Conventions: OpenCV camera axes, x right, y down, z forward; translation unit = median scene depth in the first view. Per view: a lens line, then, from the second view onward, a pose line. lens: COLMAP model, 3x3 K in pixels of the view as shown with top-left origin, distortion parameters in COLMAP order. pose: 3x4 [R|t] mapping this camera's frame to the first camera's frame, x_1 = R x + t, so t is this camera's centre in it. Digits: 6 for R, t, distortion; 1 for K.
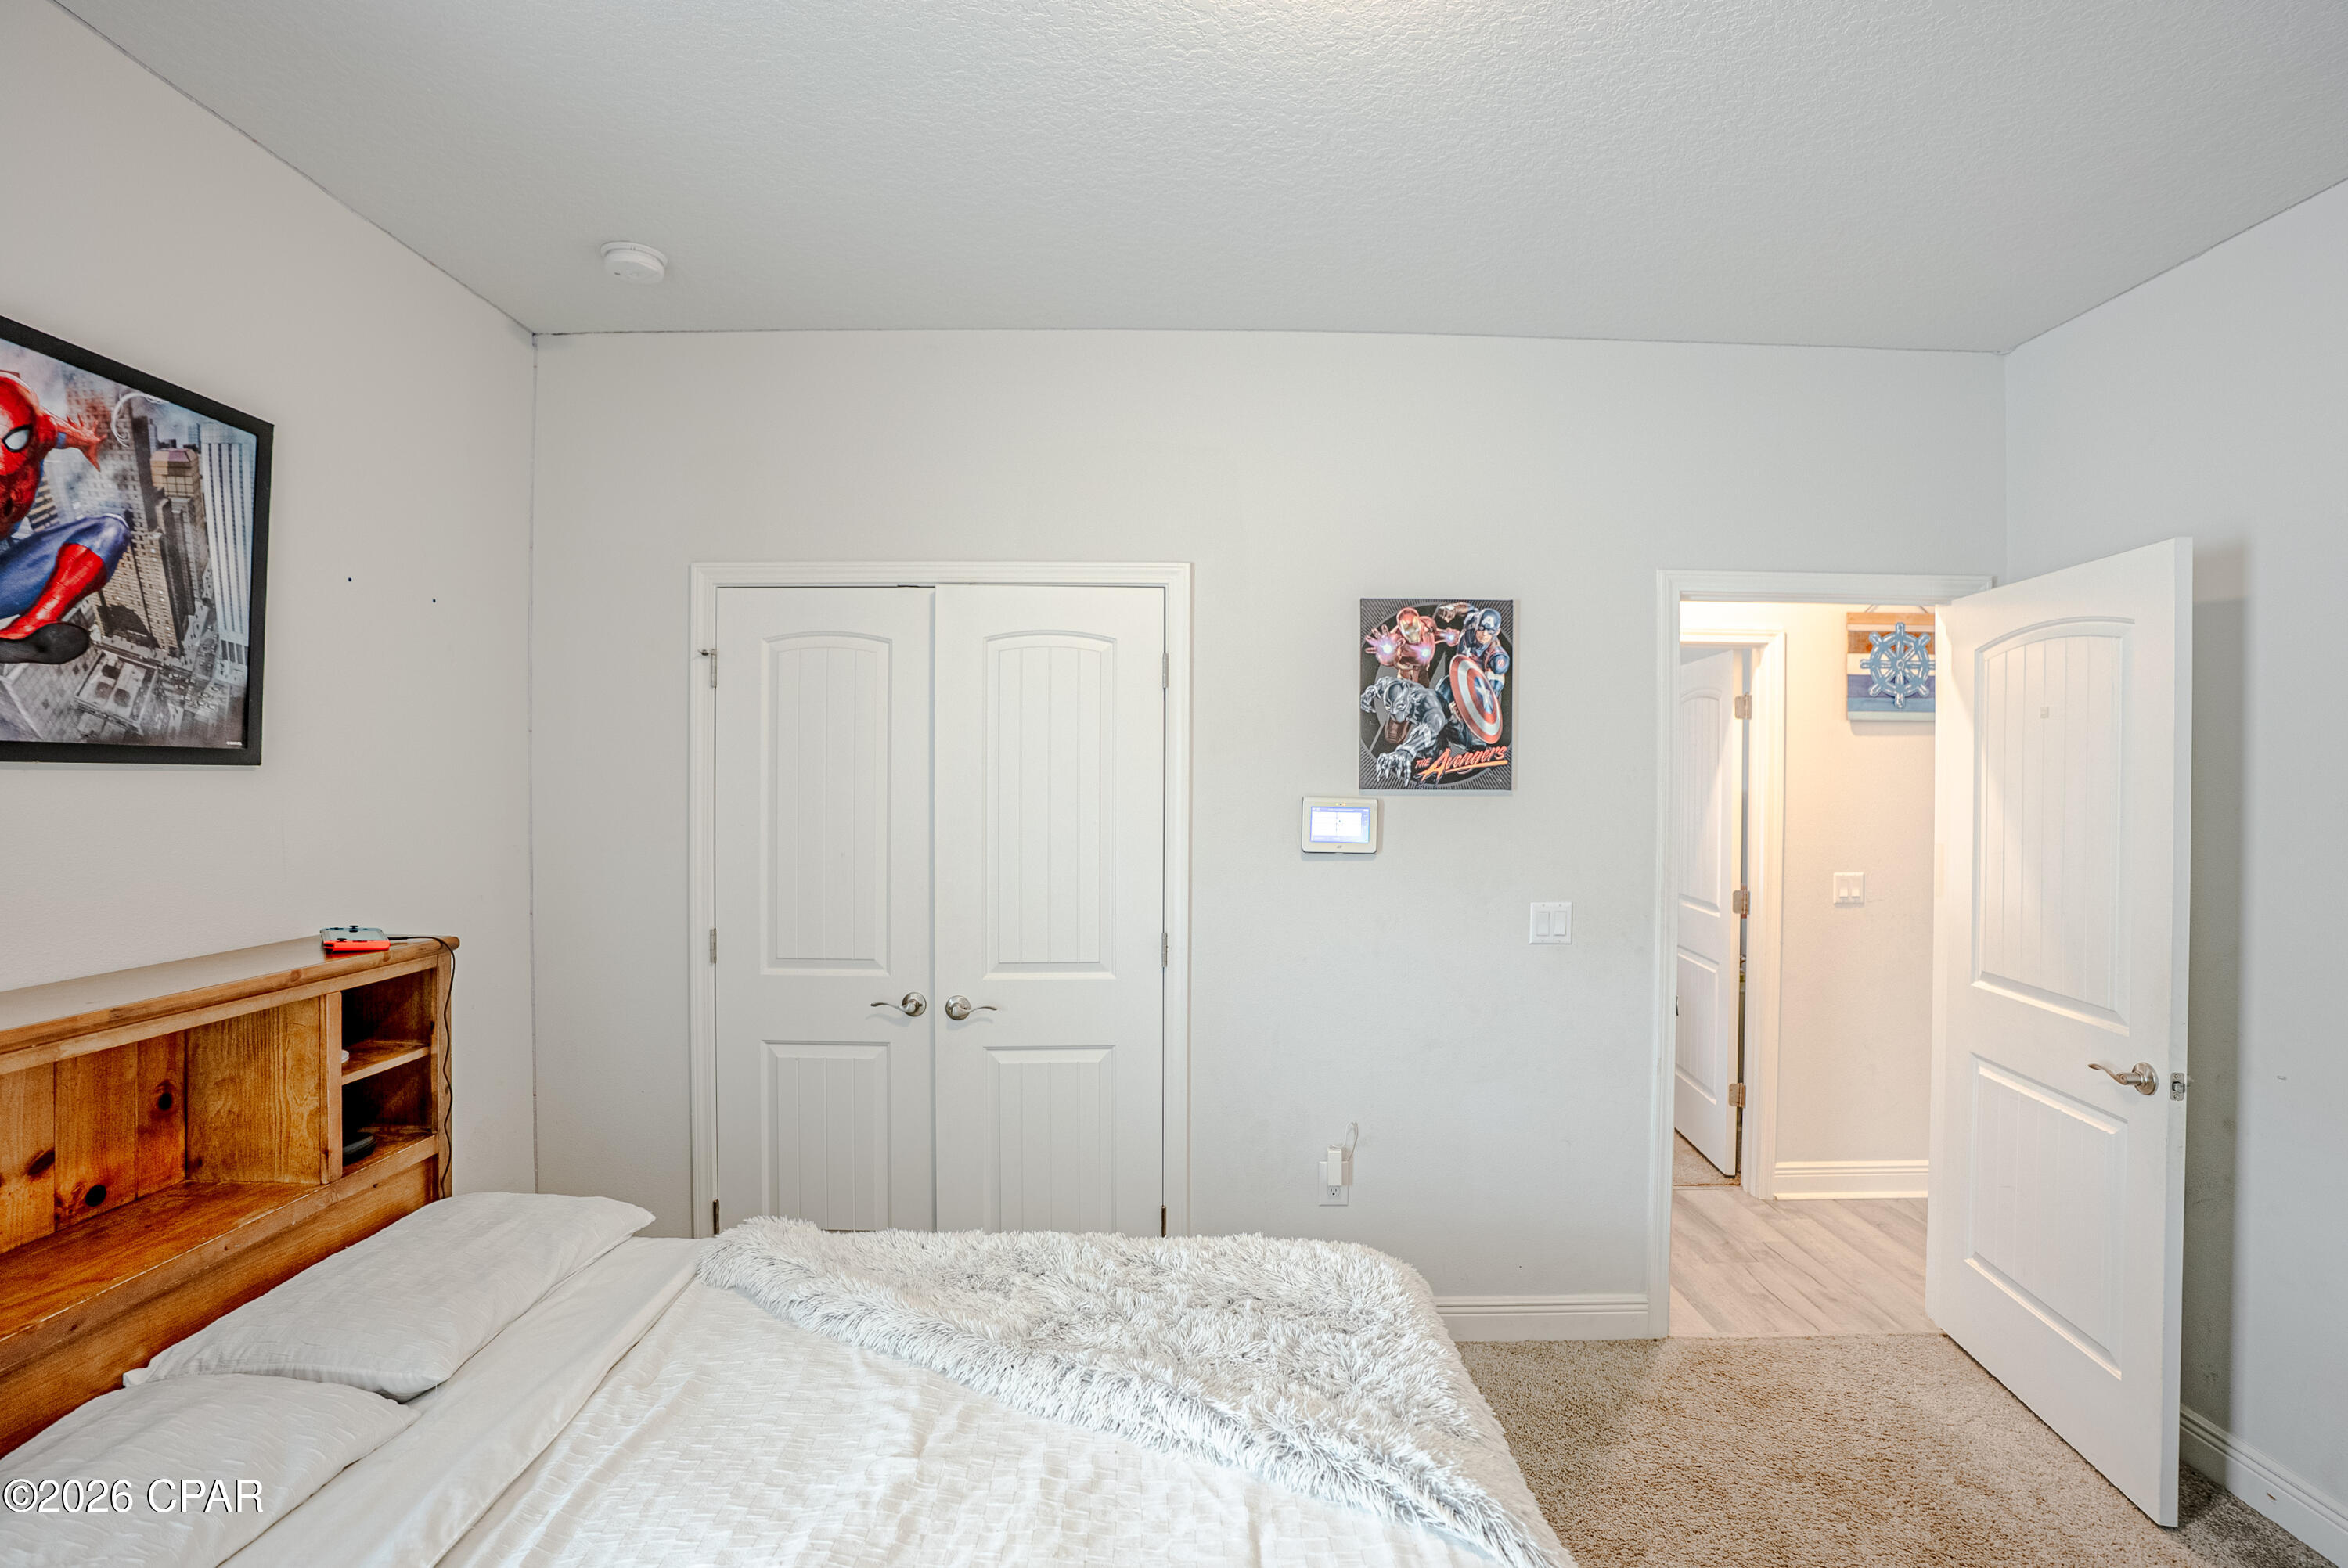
lens RADIAL K [[1098.2, 0, 1177.7], [0, 1098.2, 783.1], [0, 0, 1]] dist [-0.058456, 0.019782]
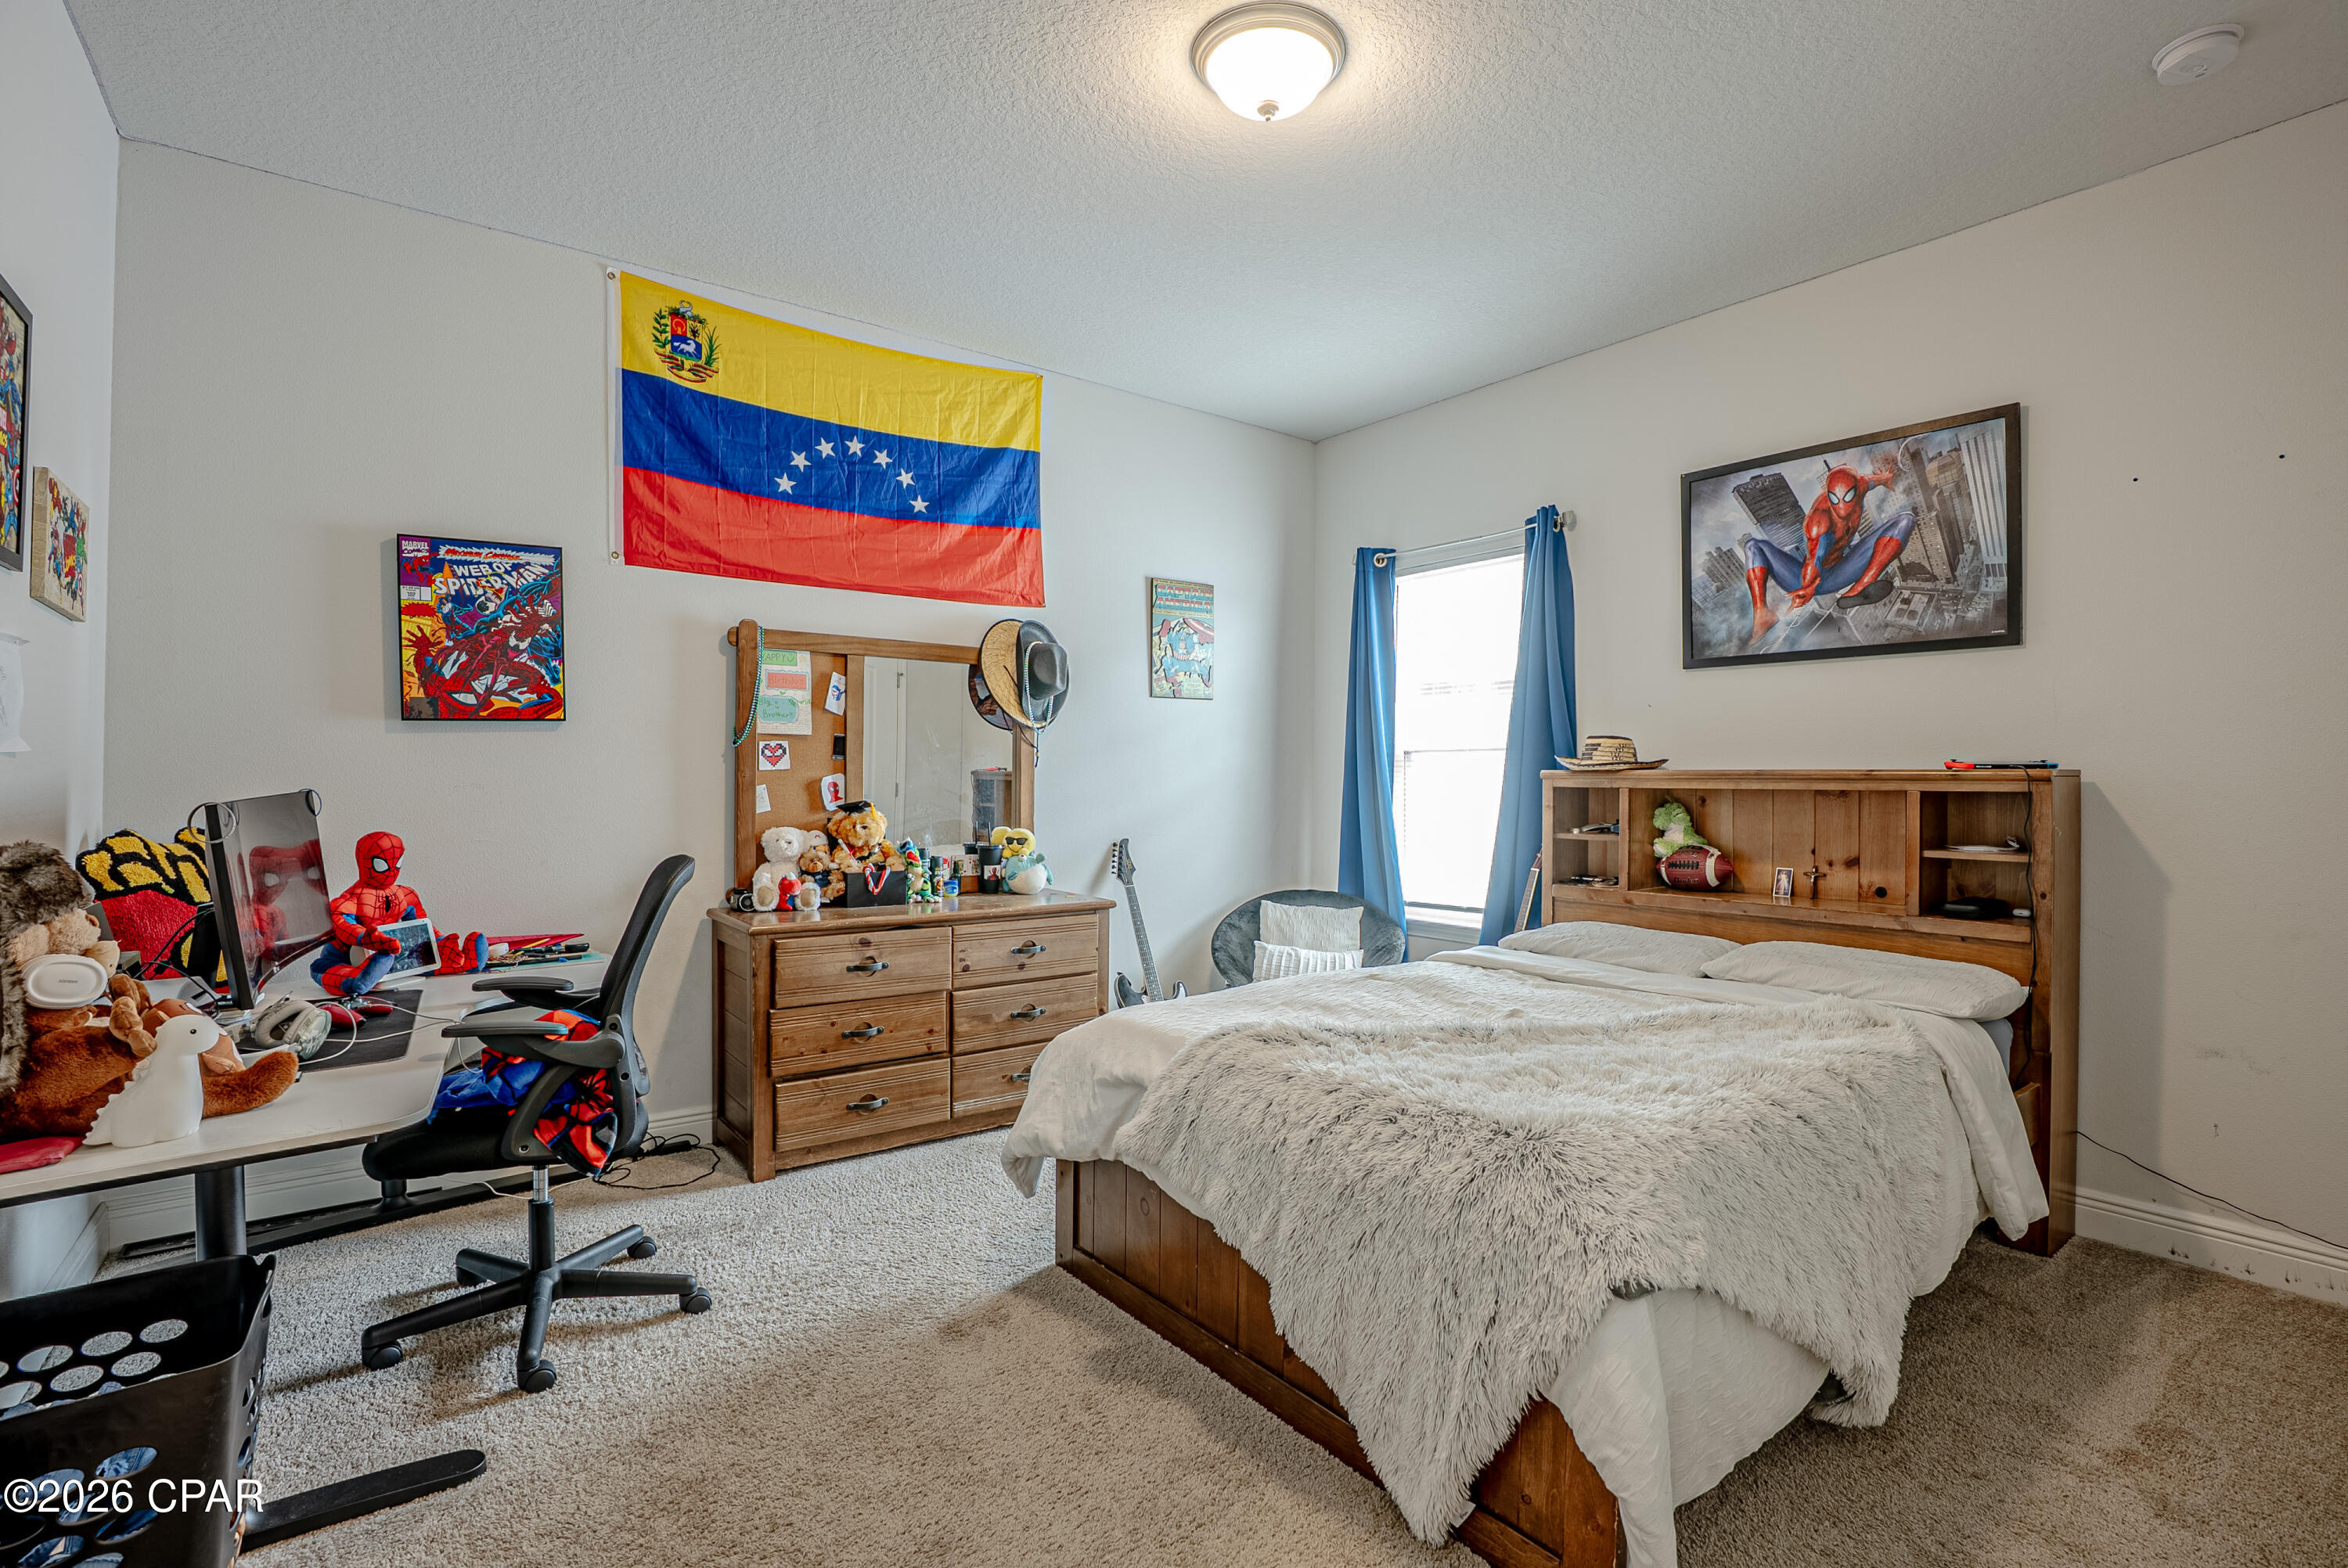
lens RADIAL K [[1098.2, 0, 1175.3], [0, 1098.2, 781.6], [0, 0, 1]] dist [-0.058456, 0.019782]
pose [[-0.798080, -0.014159, -0.602385, 0.990723], [-0.016812, 0.999858, -0.001228, 0.208769], [0.602317, 0.009147, -0.798205, 1.628028]]
